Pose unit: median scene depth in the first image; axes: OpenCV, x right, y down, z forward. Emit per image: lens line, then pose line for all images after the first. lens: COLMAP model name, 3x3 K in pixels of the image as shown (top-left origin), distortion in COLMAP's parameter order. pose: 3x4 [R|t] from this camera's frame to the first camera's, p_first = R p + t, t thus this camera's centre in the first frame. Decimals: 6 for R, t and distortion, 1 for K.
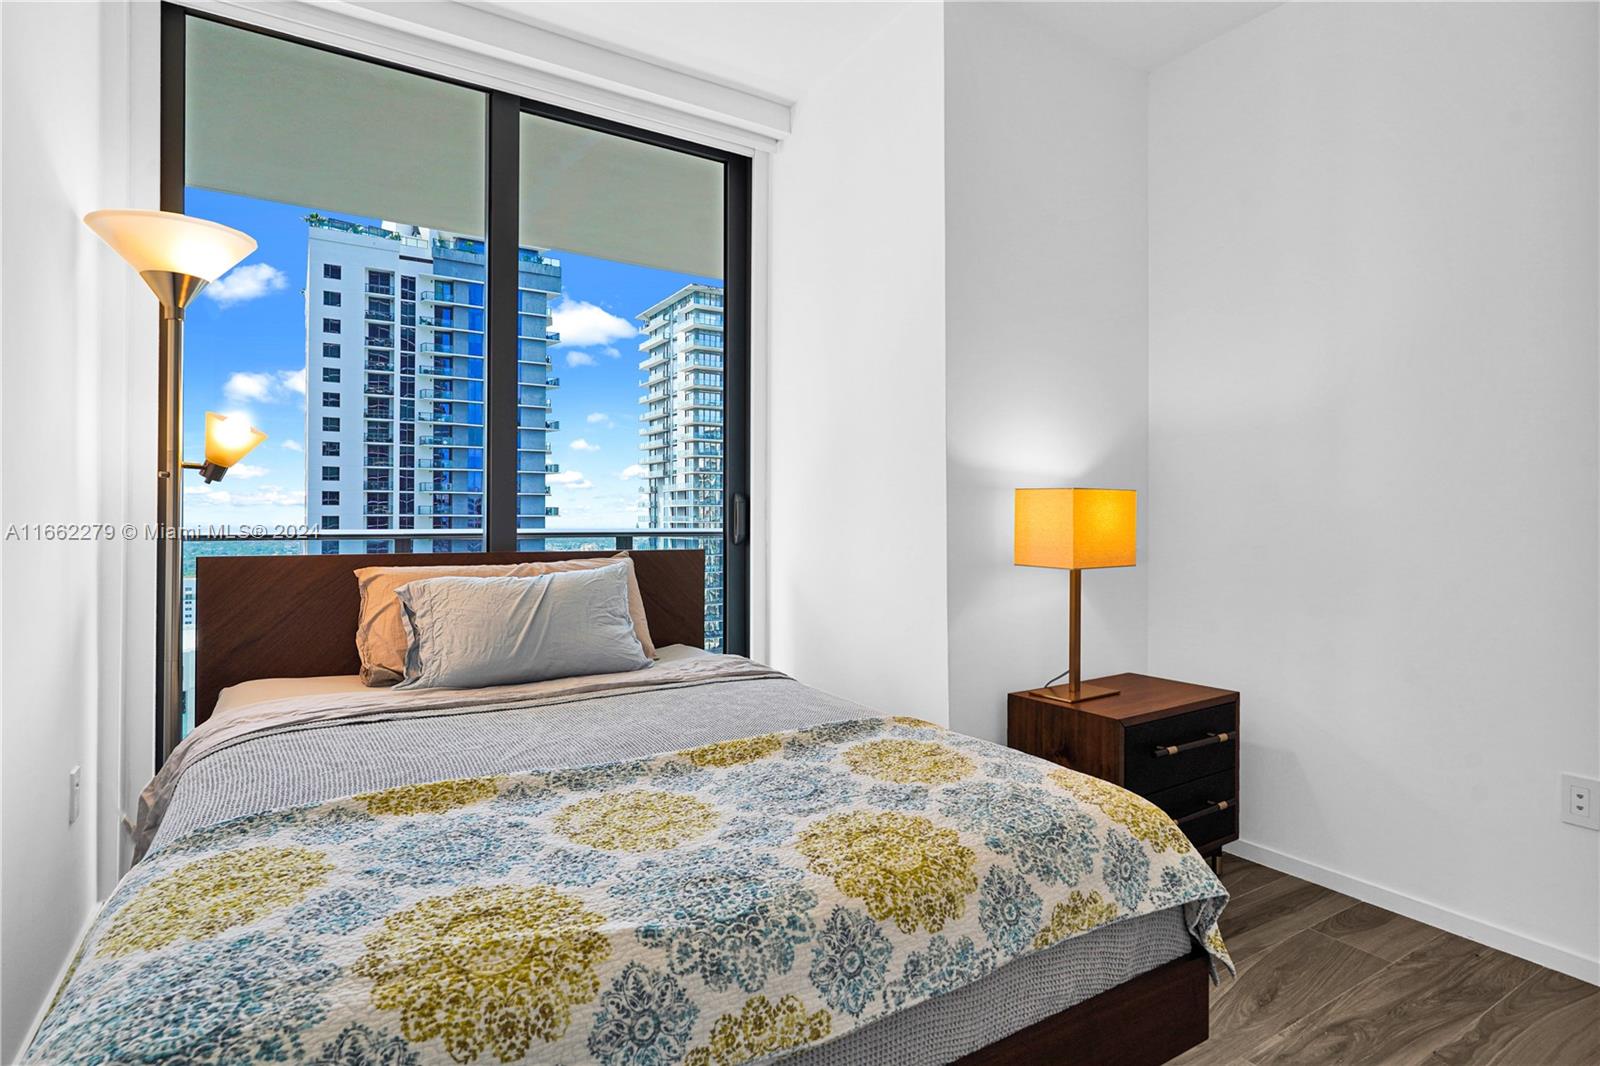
lens RADIAL K [[803.2, 0, 800.0], [0, 803.2, 533.0], [0, 0, 1]] dist [-0.002939, -0.000161]
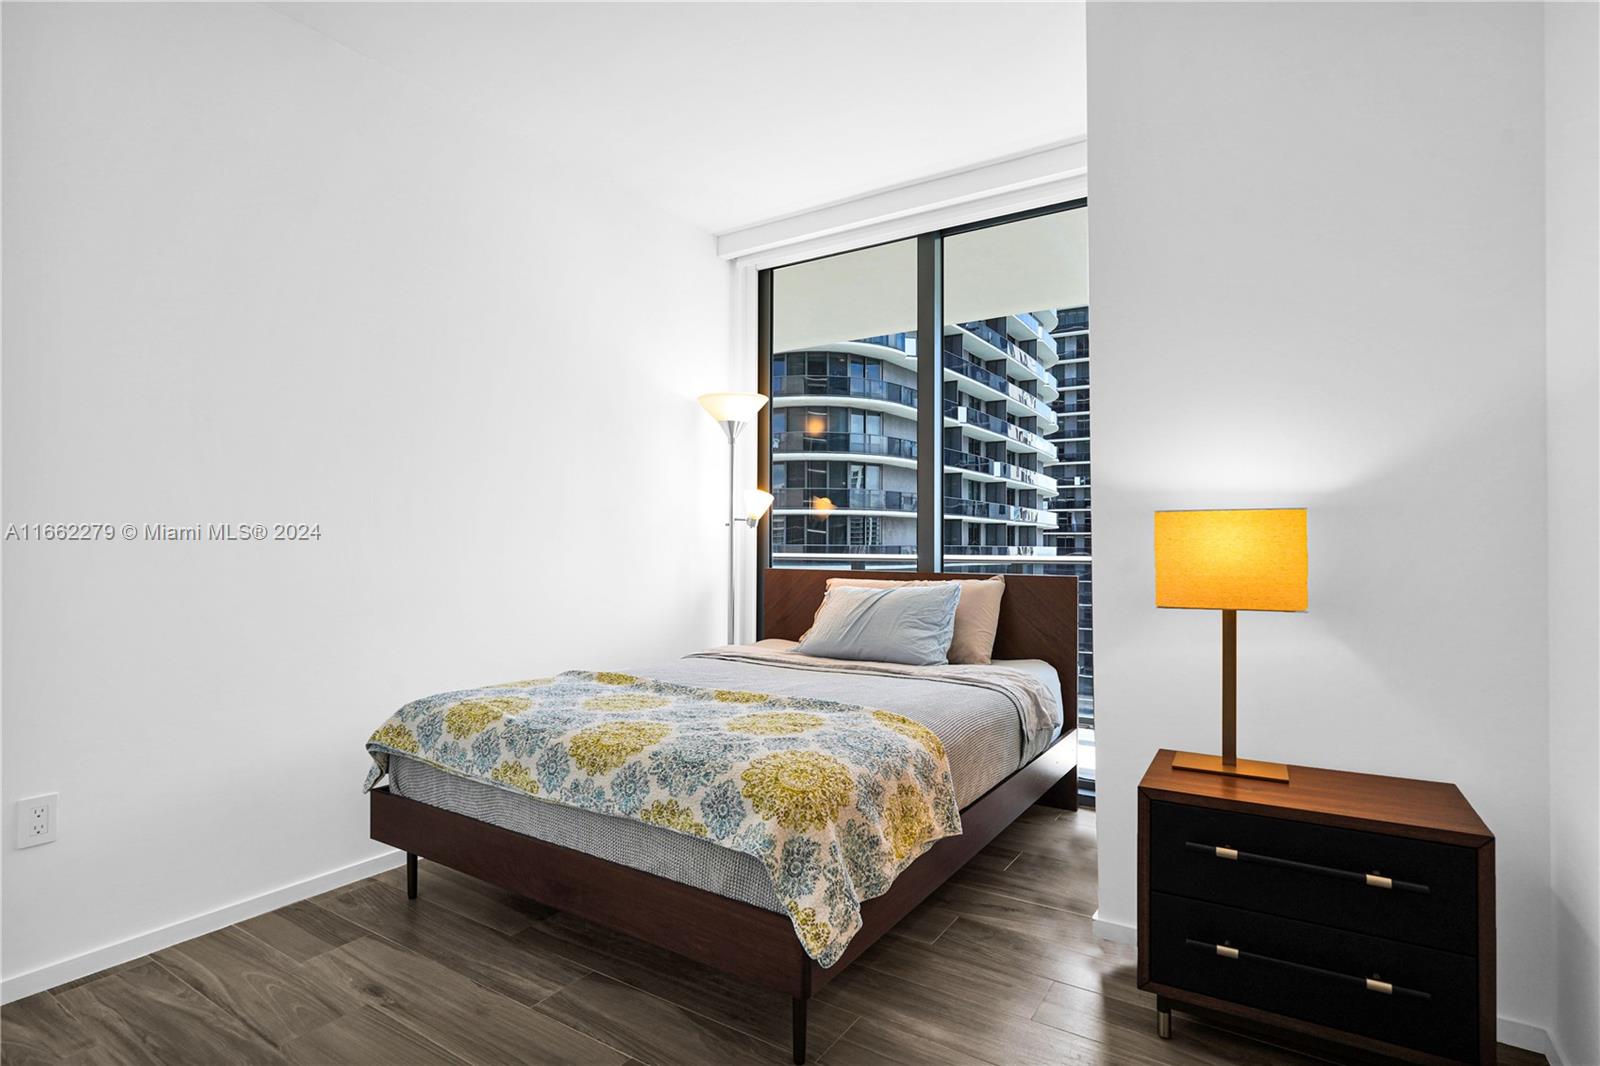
lens RADIAL K [[803.2, 0, 800.0], [0, 803.2, 533.0], [0, 0, 1]] dist [-0.002939, -0.000161]
pose [[0.426933, -0.016795, -0.904127, 1.821466], [-0.013194, 0.999605, -0.024799, -0.010097], [0.904187, 0.022517, 0.426543, 0.582047]]
